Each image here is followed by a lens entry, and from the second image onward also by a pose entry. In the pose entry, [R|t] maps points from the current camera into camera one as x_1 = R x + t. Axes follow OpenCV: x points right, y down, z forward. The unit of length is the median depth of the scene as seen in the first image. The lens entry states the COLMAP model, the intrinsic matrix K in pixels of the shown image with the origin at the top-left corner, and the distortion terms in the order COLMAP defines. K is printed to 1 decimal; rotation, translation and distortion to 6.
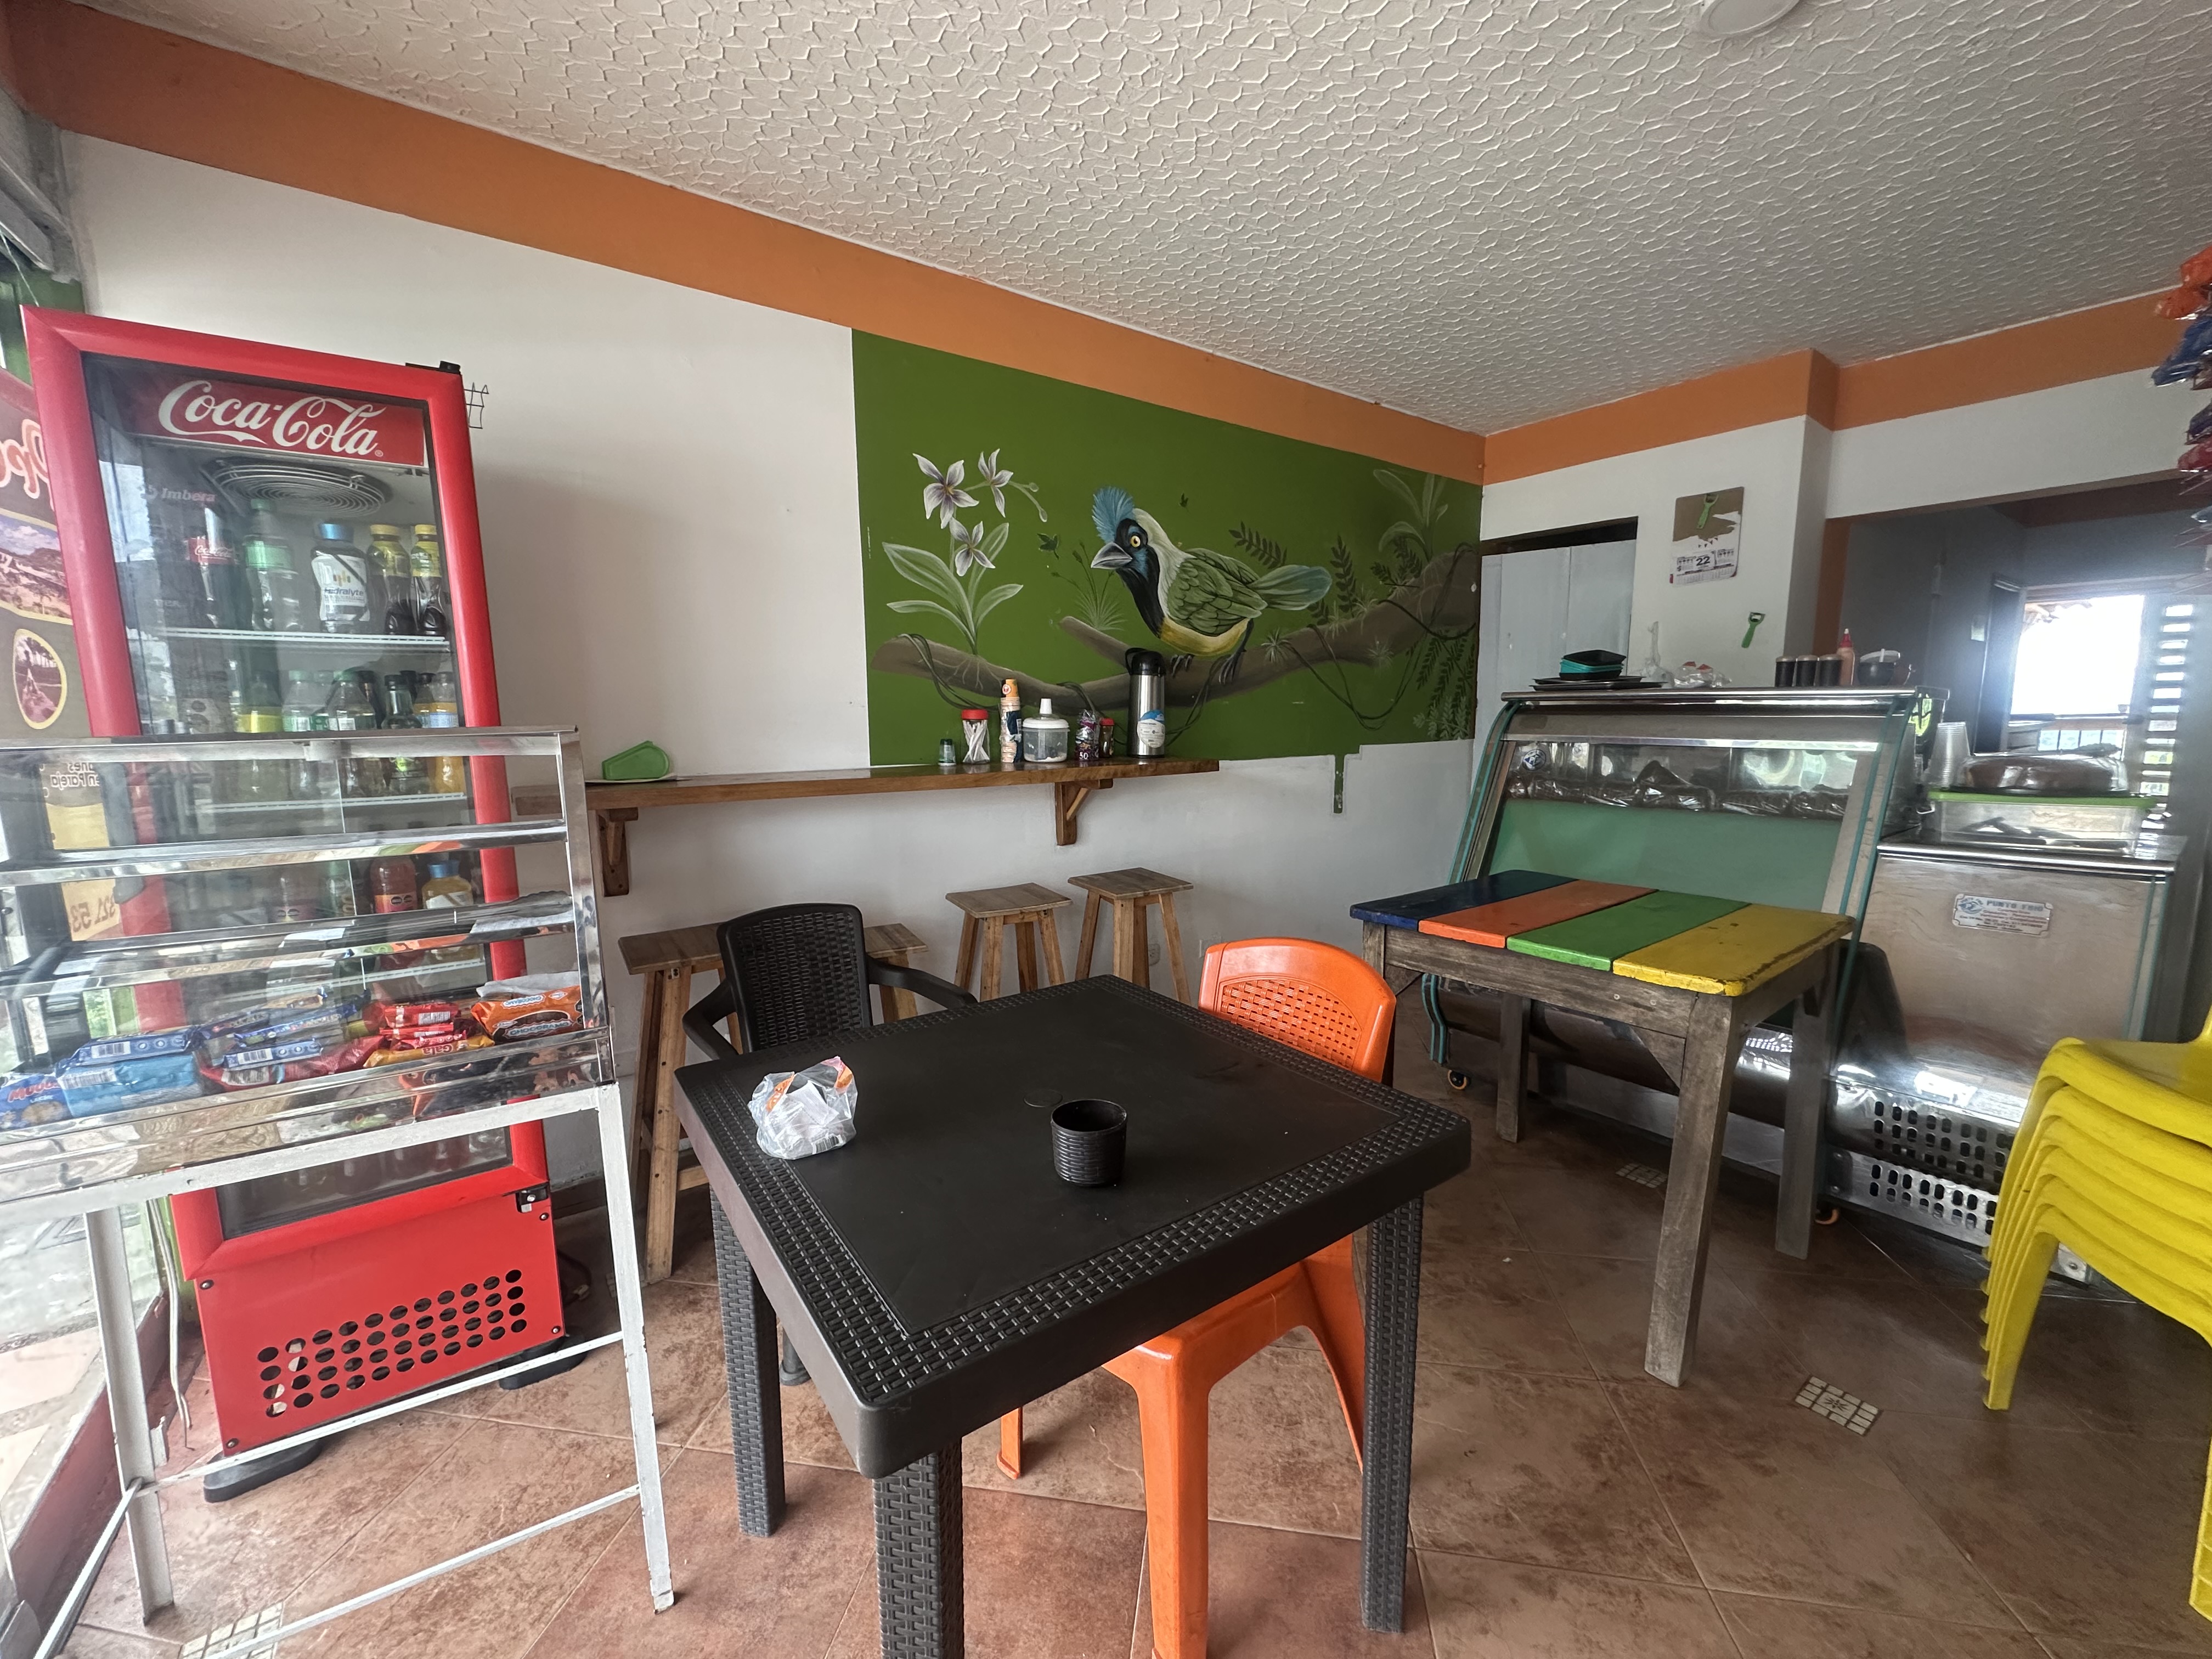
lens RADIAL K [[829.3, 0, 1114.1], [0, 829.3, 831.8], [0, 0, 1]] dist [-0.002114, -0.000090]
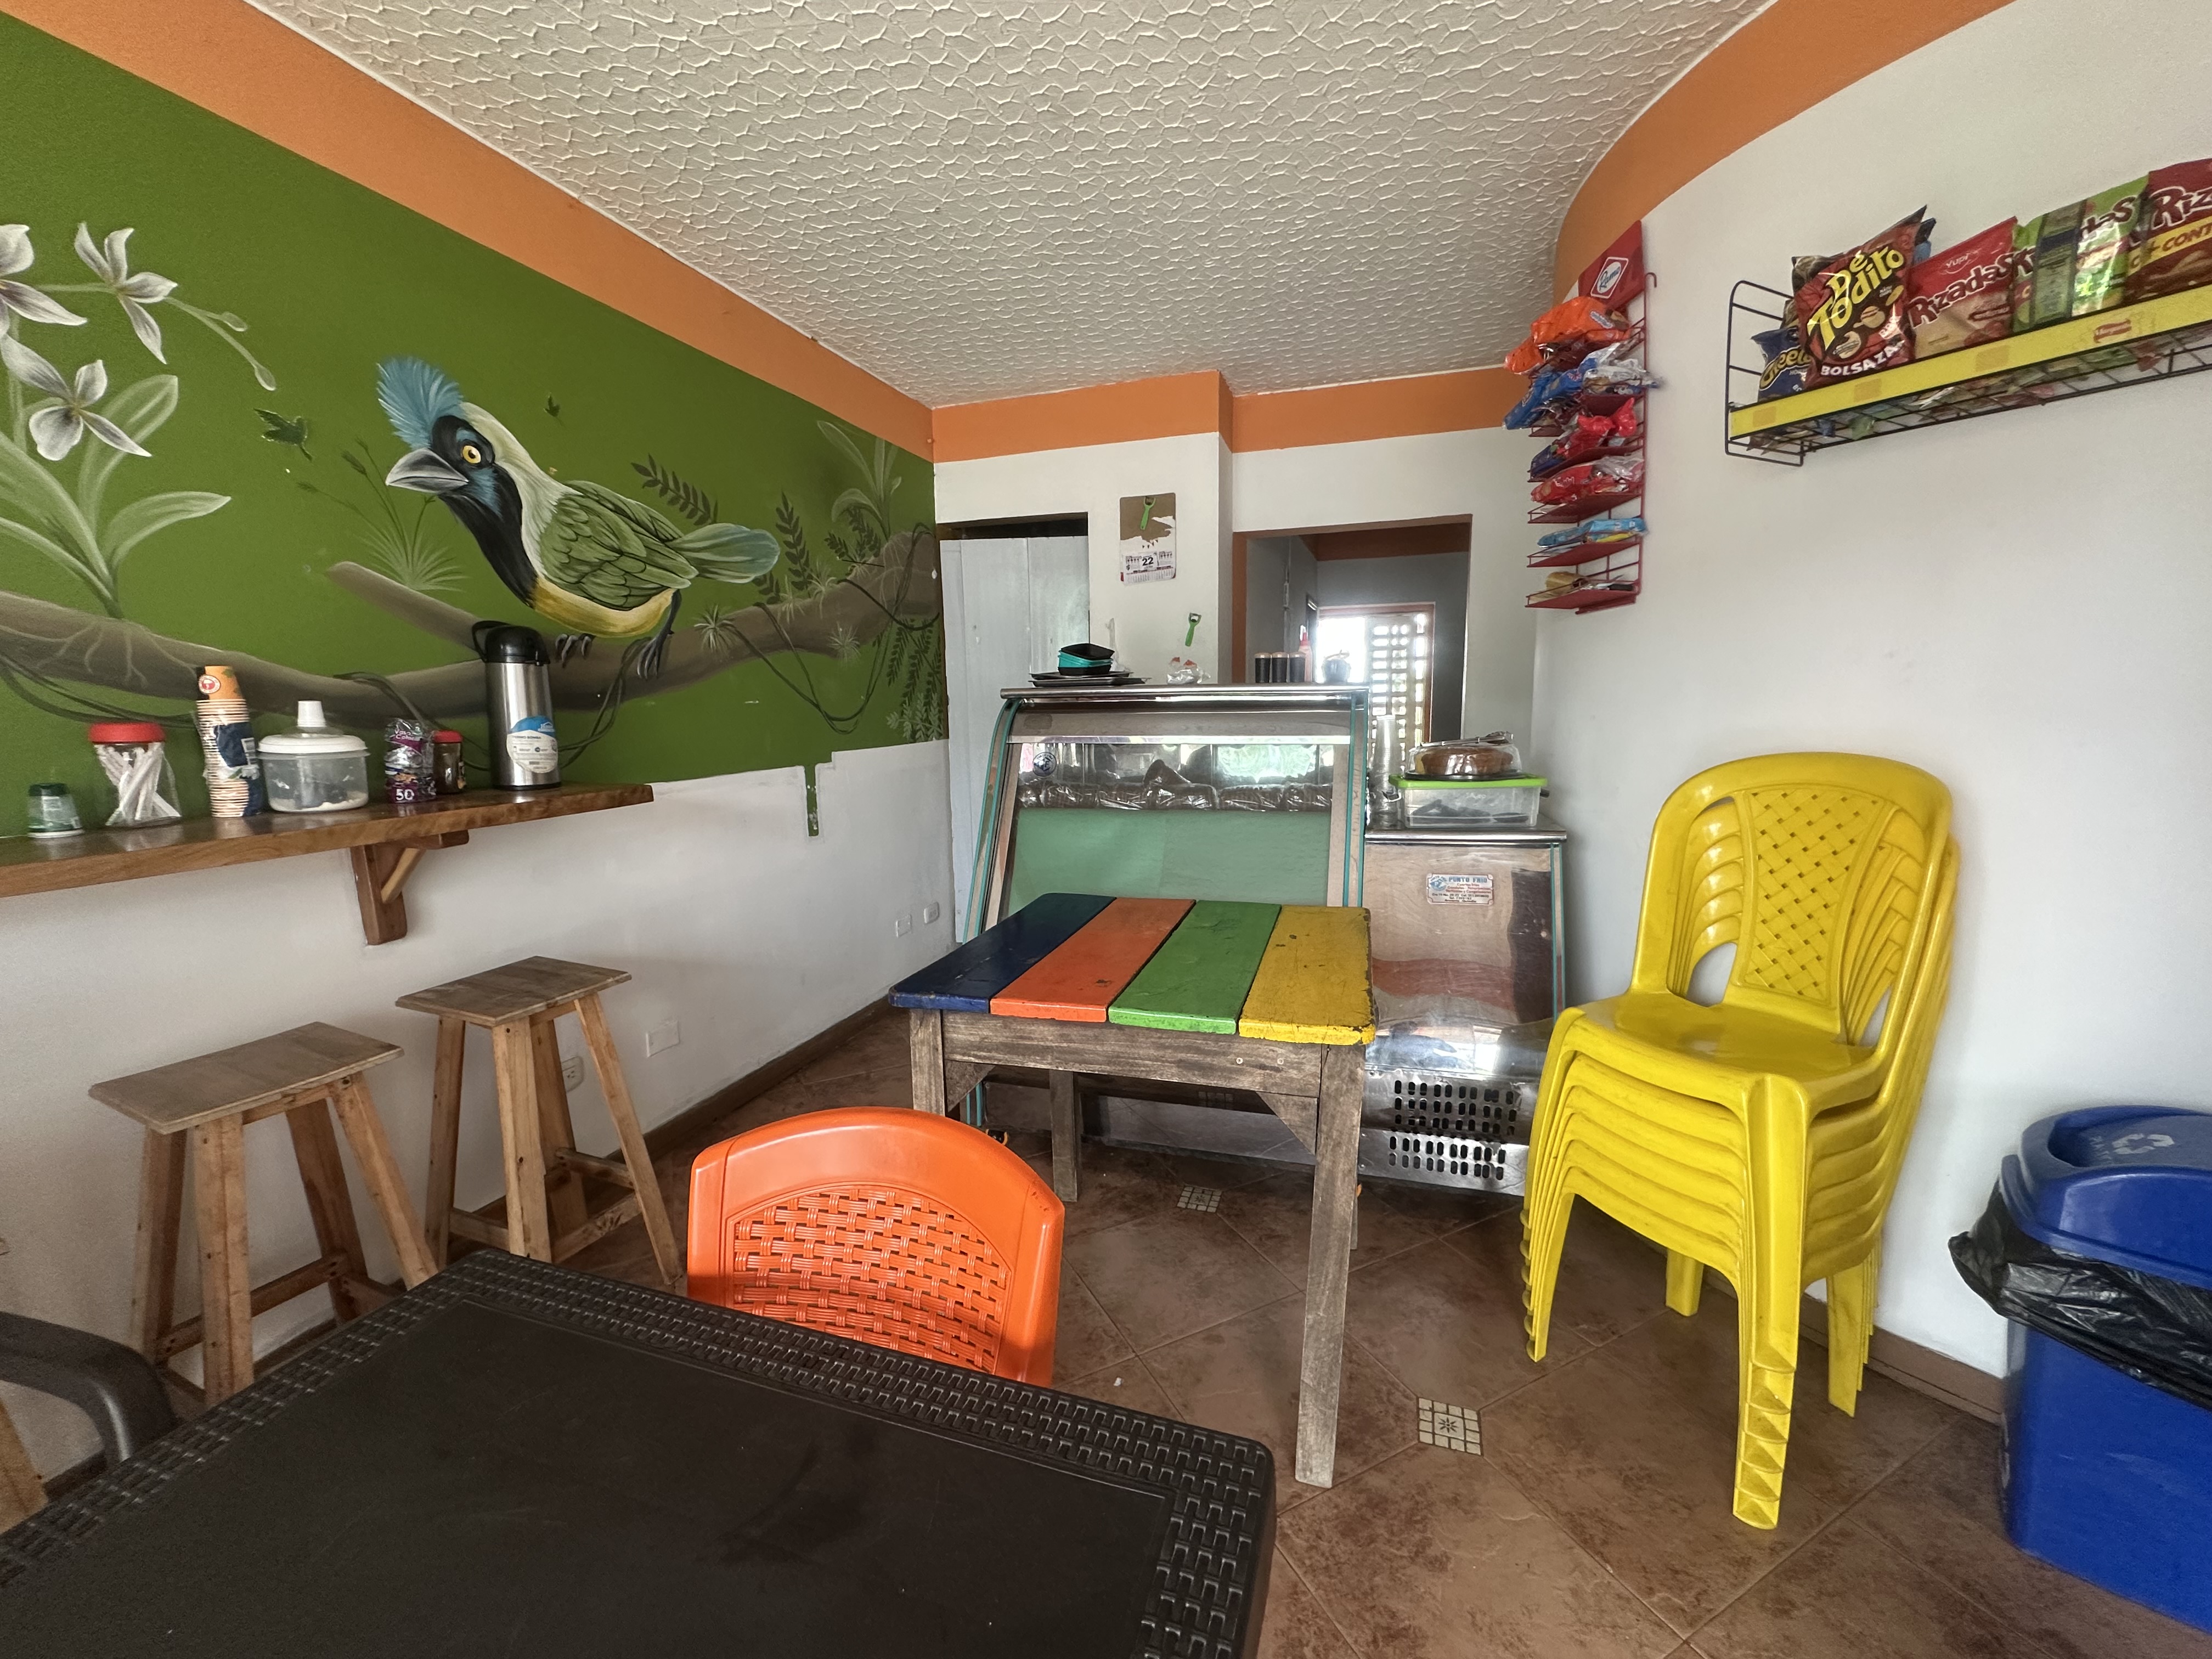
lens RADIAL K [[887.8, 0, 1106.0], [0, 887.8, 829.5], [0, 0, 1]] dist [-0.001676, -0.000074]
pose [[0.817364, -0.091335, 0.568836, 0.010824], [0.096440, 0.995113, 0.021205, -0.030217], [-0.567993, 0.037527, 0.822178, 0.175998]]
